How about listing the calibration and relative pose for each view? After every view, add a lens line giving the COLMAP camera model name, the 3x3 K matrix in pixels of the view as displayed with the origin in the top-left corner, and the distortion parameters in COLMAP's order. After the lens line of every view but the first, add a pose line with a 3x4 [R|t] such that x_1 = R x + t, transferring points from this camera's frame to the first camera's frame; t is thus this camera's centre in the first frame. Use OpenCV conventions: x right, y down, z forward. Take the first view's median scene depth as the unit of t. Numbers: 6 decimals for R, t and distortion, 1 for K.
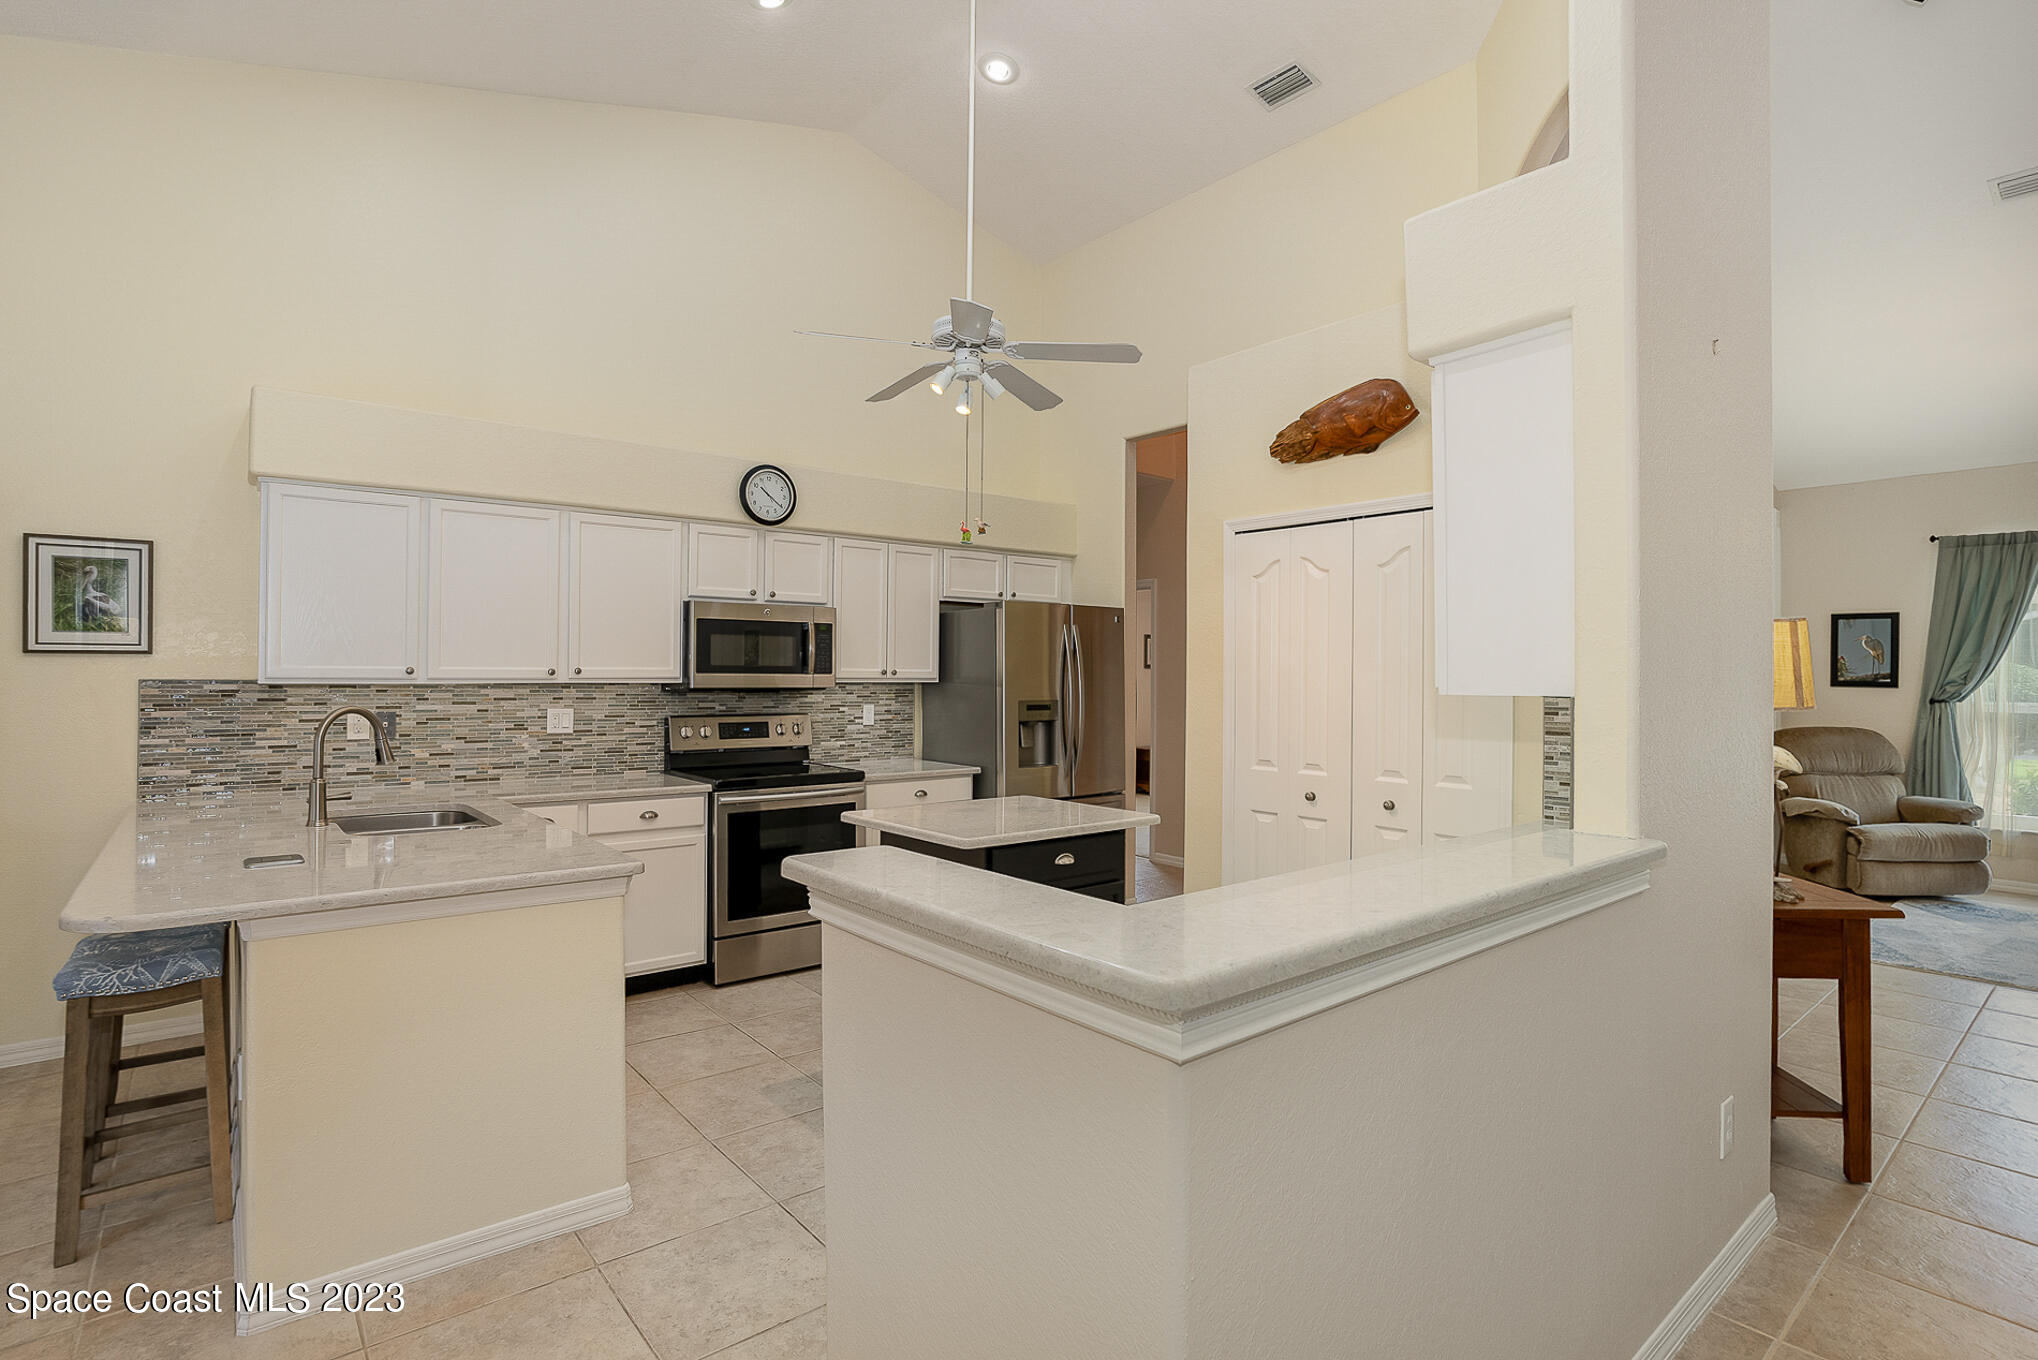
lens RADIAL K [[961.8, 0, 1008.2], [0, 961.8, 674.0], [0, 0, 1]] dist [-0.014646, -0.002128]
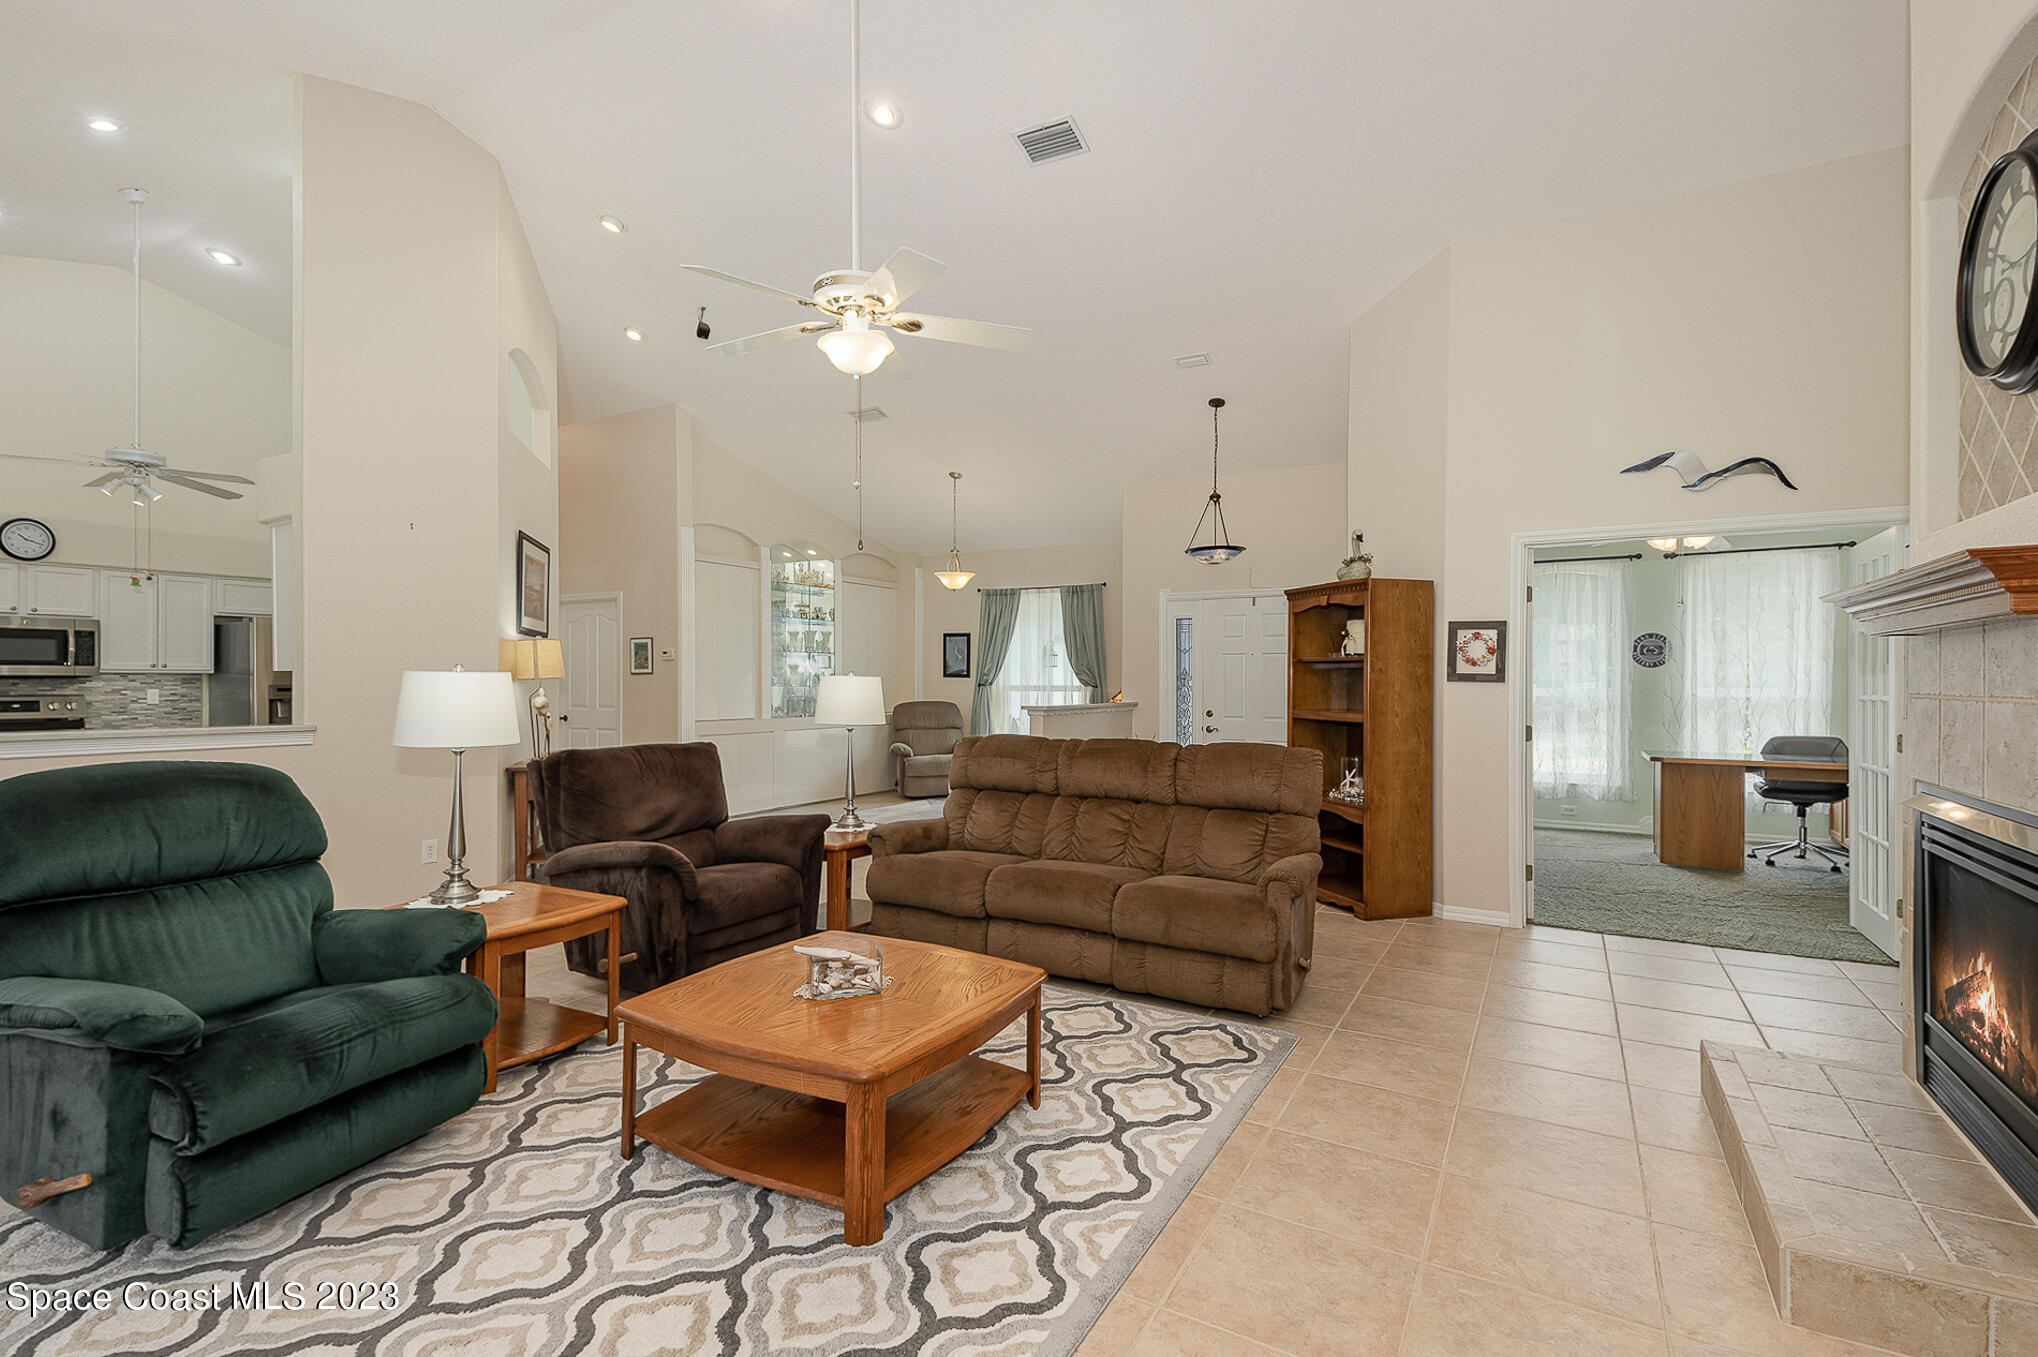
lens RADIAL K [[912.0, 0, 1018.5], [0, 912.0, 696.1], [0, 0, 1]] dist [-0.001762, -0.001189]
pose [[0.931583, -0.009554, 0.363402, 0.622522], [0.001617, 0.999754, 0.022139, 0.016961], [-0.363524, -0.020037, 0.931369, -0.778991]]
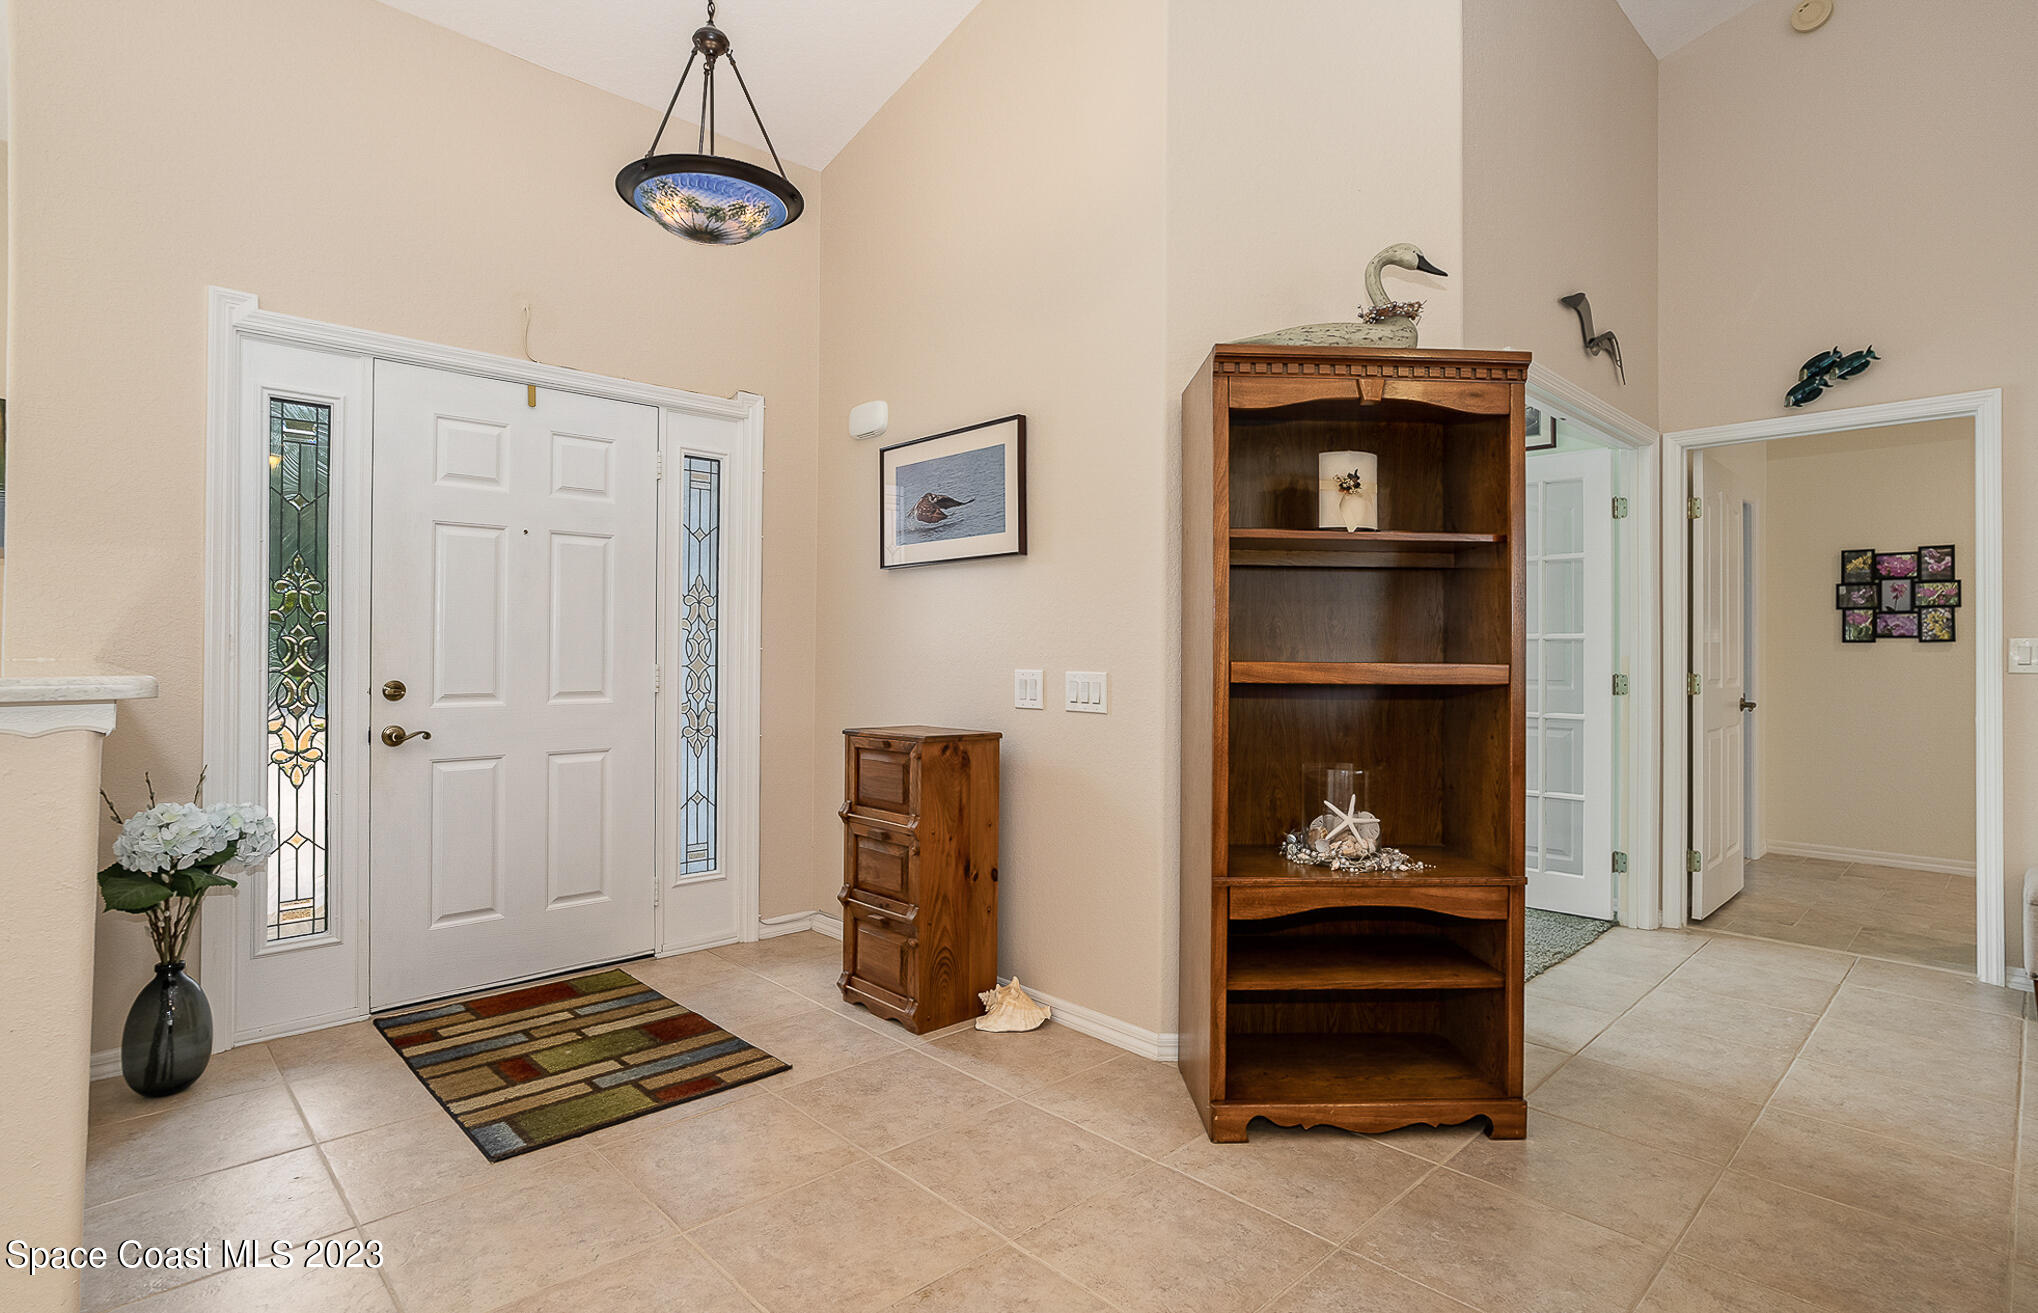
lens RADIAL K [[996.4, 0, 1021.3], [0, 996.4, 647.0], [0, 0, 1]] dist [0.002447, 0.002571]
pose [[-0.082826, 0.004759, 0.996553, 0.899752], [-0.010325, 0.999931, -0.005633, 0.059965], [-0.996511, -0.010756, -0.082771, 0.355416]]
